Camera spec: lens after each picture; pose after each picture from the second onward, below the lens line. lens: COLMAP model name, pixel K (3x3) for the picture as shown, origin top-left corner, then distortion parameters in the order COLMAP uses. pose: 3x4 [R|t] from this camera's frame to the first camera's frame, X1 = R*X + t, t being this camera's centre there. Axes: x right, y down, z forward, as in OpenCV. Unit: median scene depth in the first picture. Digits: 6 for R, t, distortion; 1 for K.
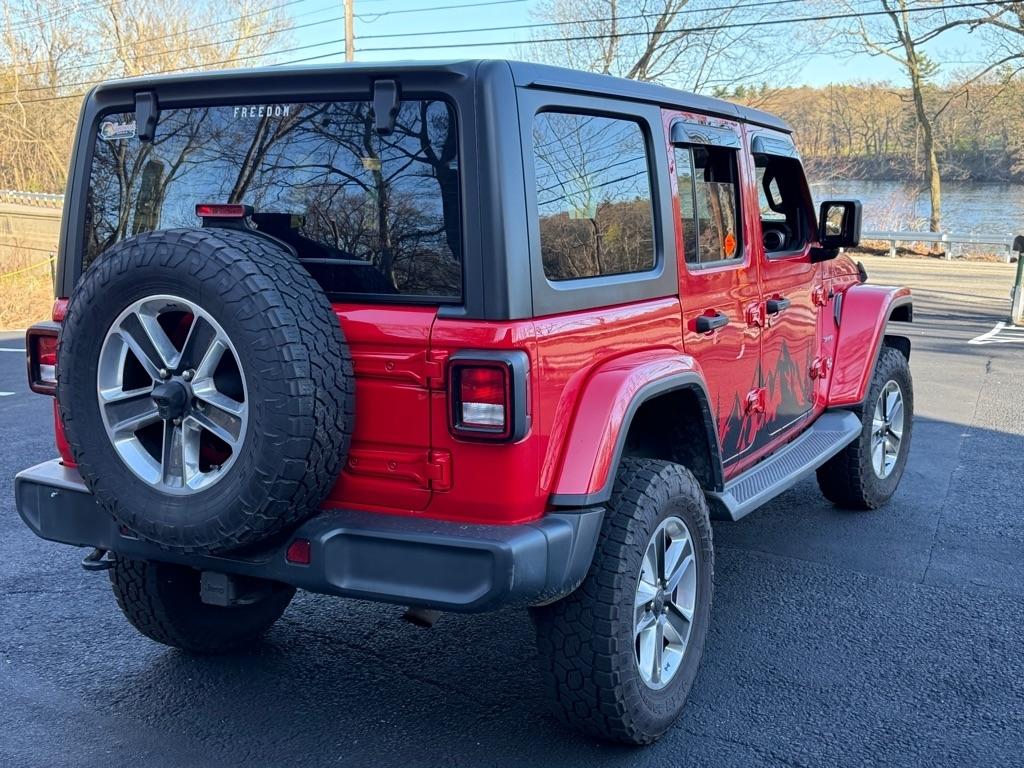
lens RADIAL K [[1197.8, 0, 512.0], [0, 1197.8, 384.0], [0, 0, 1]] dist [0.188408, -0.438440]
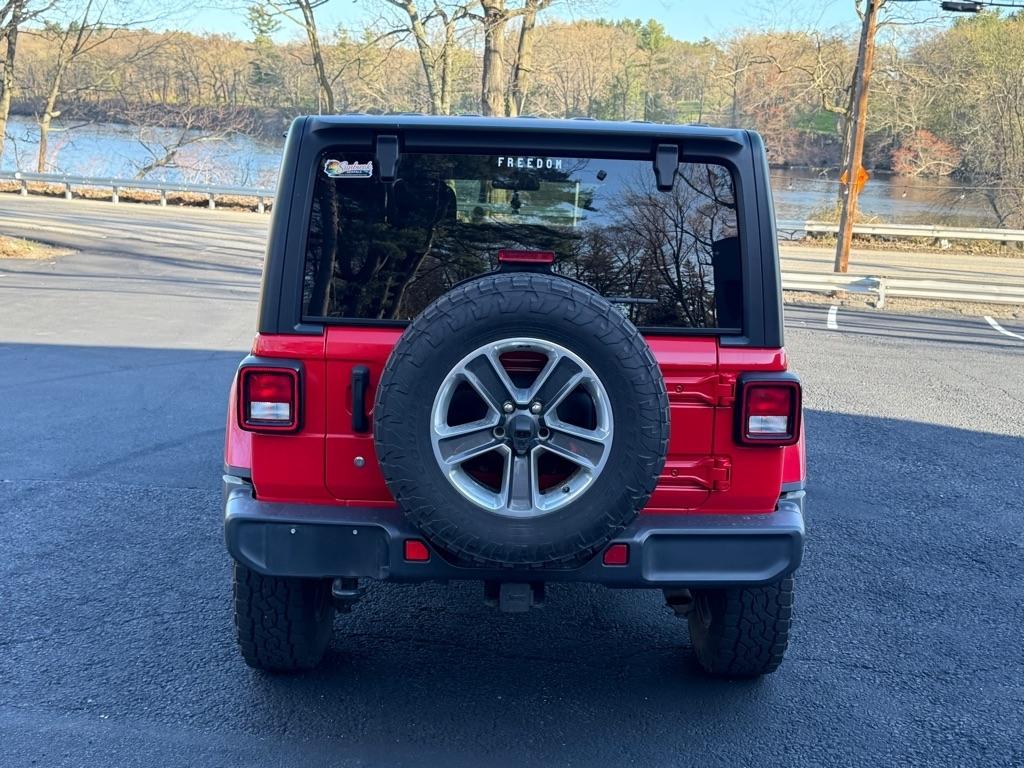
lens RADIAL K [[1197.8, 0, 512.0], [0, 1197.8, 384.0], [0, 0, 1]] dist [0.188408, -0.438440]
pose [[0.868608, -0.060868, 0.491747, -0.808249], [0.040752, 0.997840, 0.051527, -0.085486], [-0.493821, -0.024717, 0.869212, 0.057667]]
